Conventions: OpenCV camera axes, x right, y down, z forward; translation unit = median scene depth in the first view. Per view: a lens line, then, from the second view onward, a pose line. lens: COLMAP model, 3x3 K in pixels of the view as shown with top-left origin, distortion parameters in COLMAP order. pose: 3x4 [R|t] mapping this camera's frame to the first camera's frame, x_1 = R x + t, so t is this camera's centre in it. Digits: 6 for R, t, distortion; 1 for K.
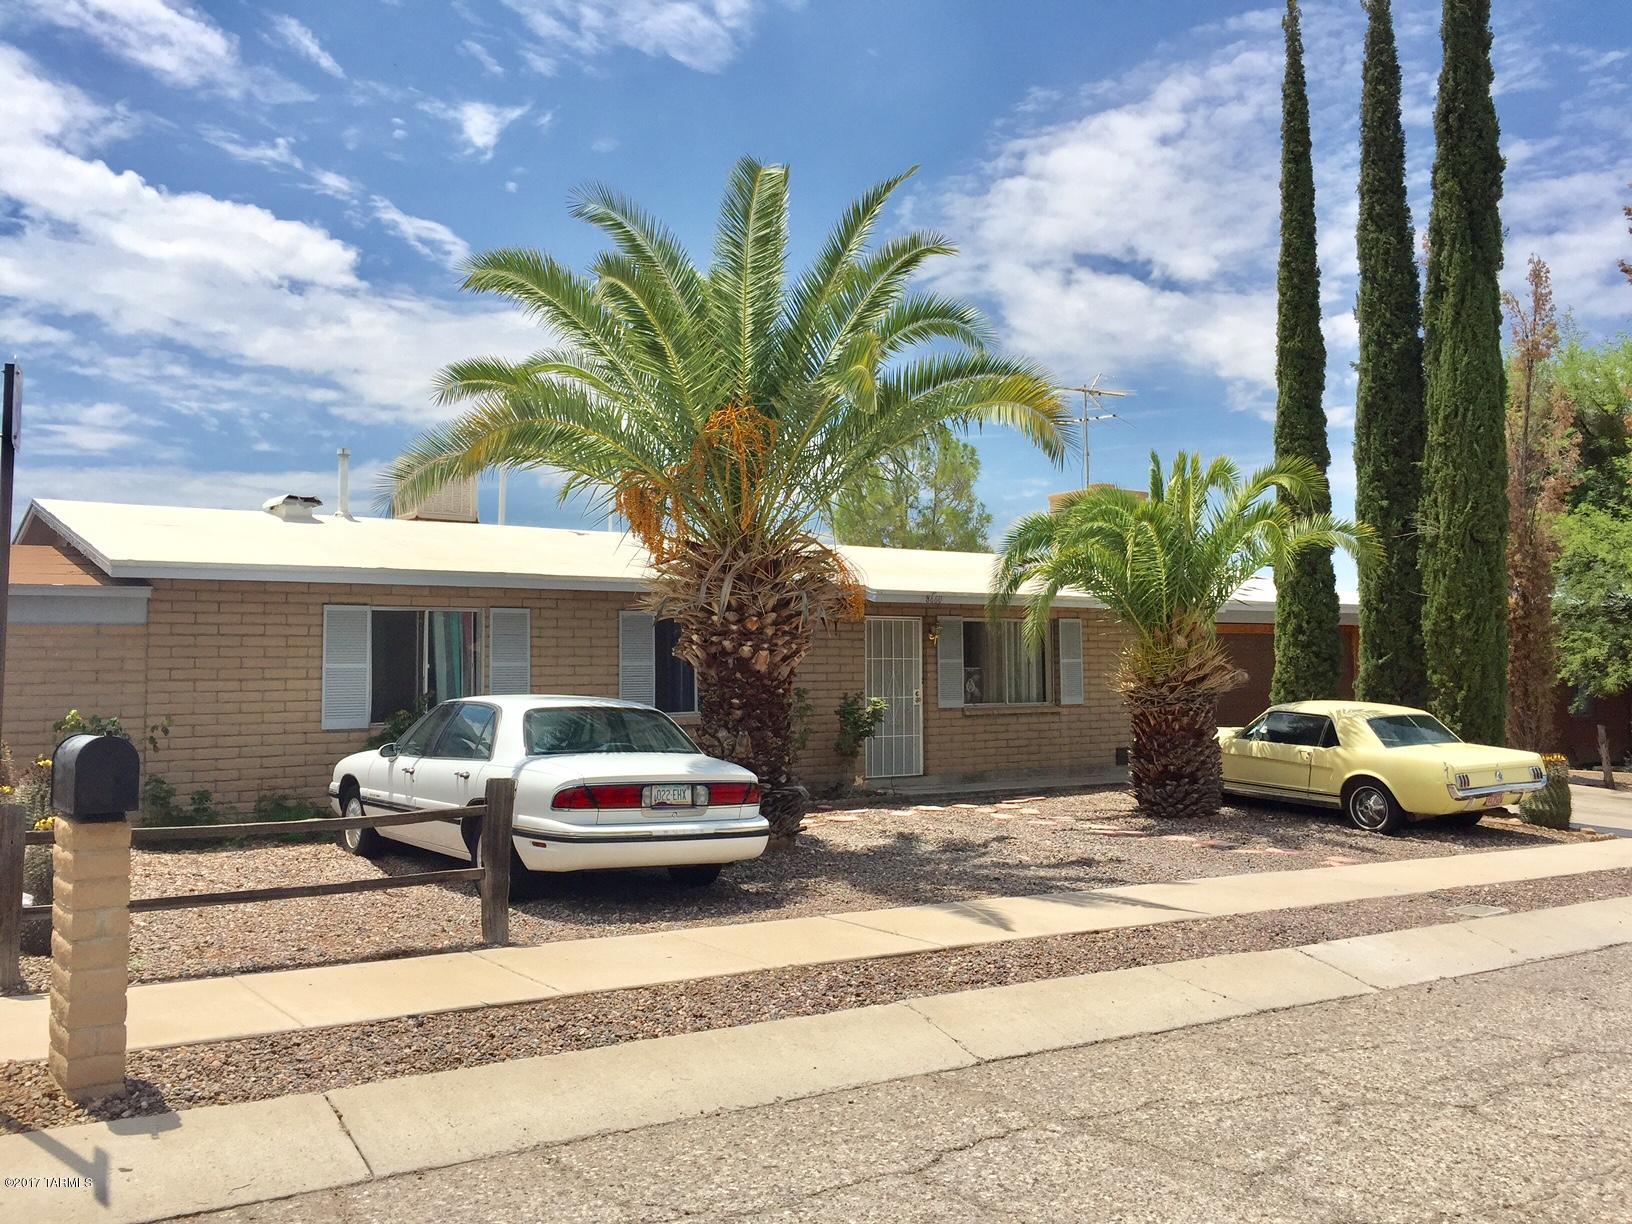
lens RADIAL K [[1404.4, 0, 817.3], [0, 1404.4, 619.1], [0, 0, 1]] dist [0.079250, -0.107134]
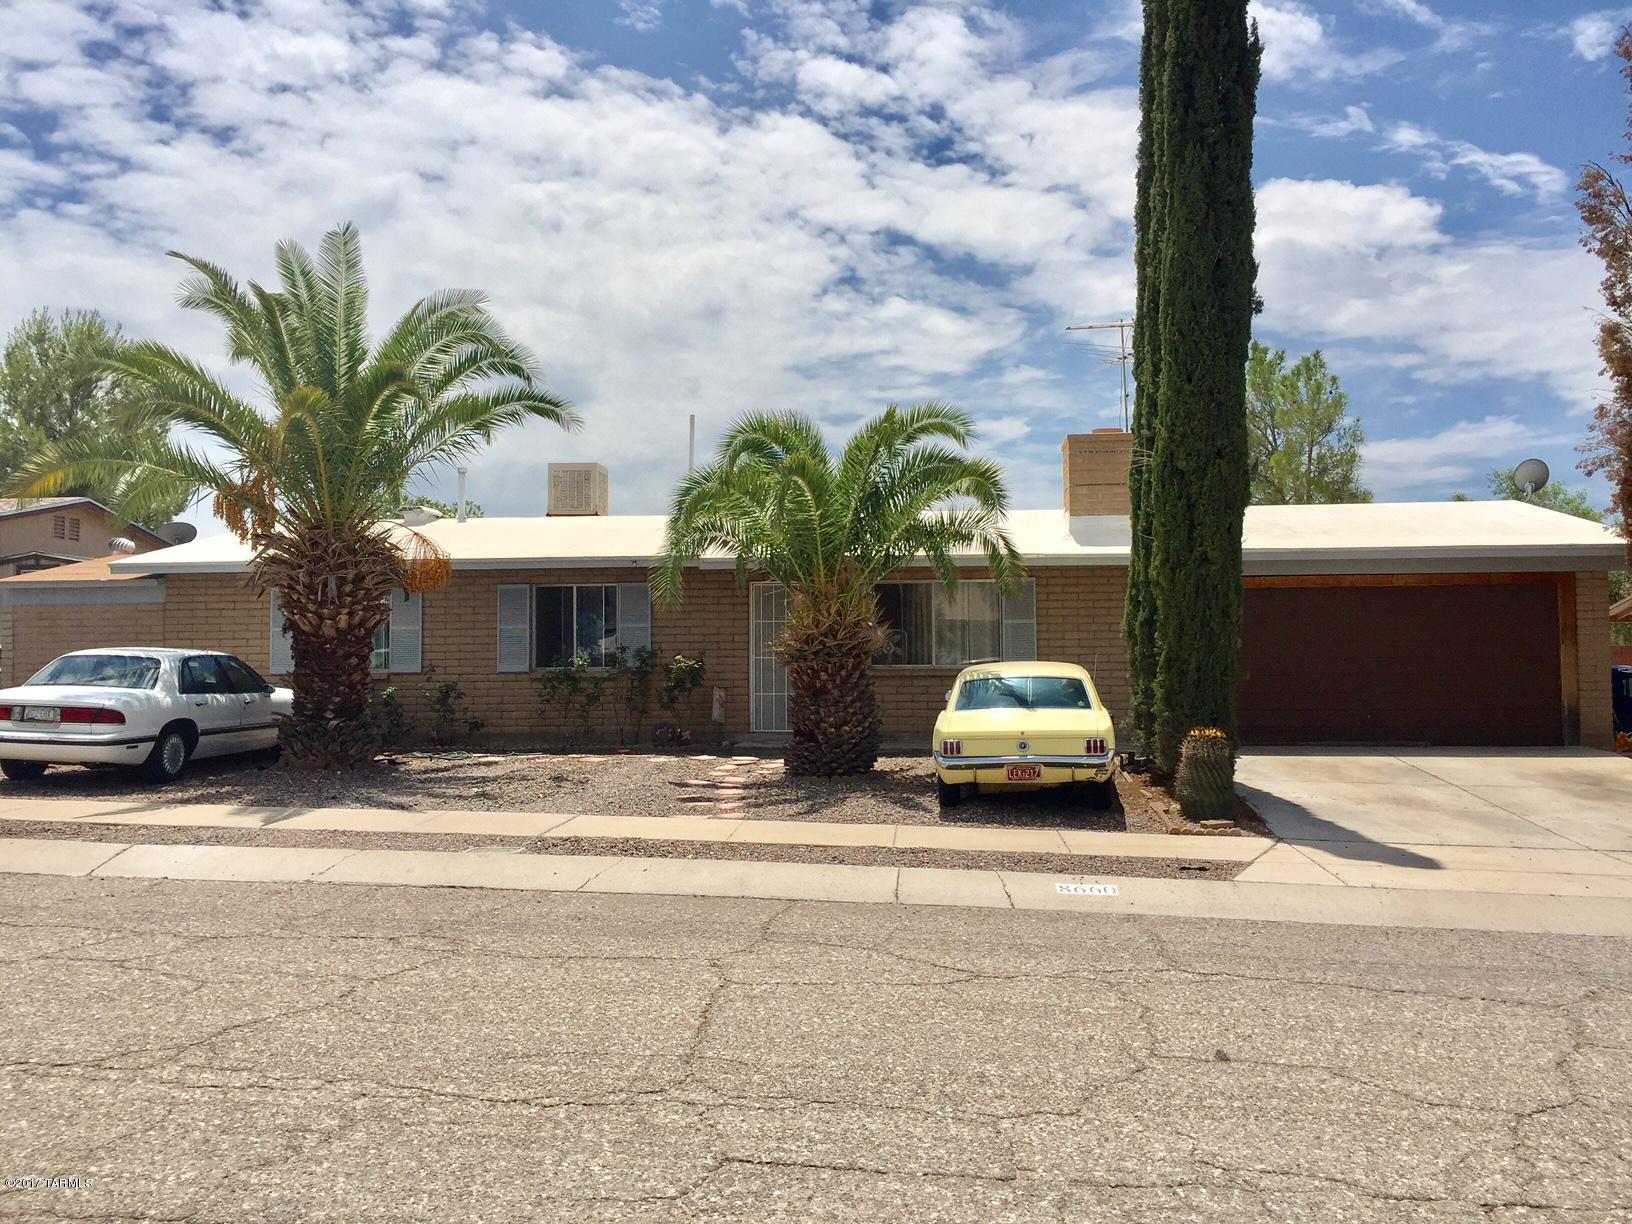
lens RADIAL K [[1404.4, 0, 816.5], [0, 1404.4, 613.0], [0, 0, 1]] dist [0.079250, -0.107134]
pose [[0.748670, -0.014380, -0.662786, 0.794644], [0.025026, 0.999665, 0.006580, 0.016068], [0.662470, -0.021513, 0.748780, 0.224901]]
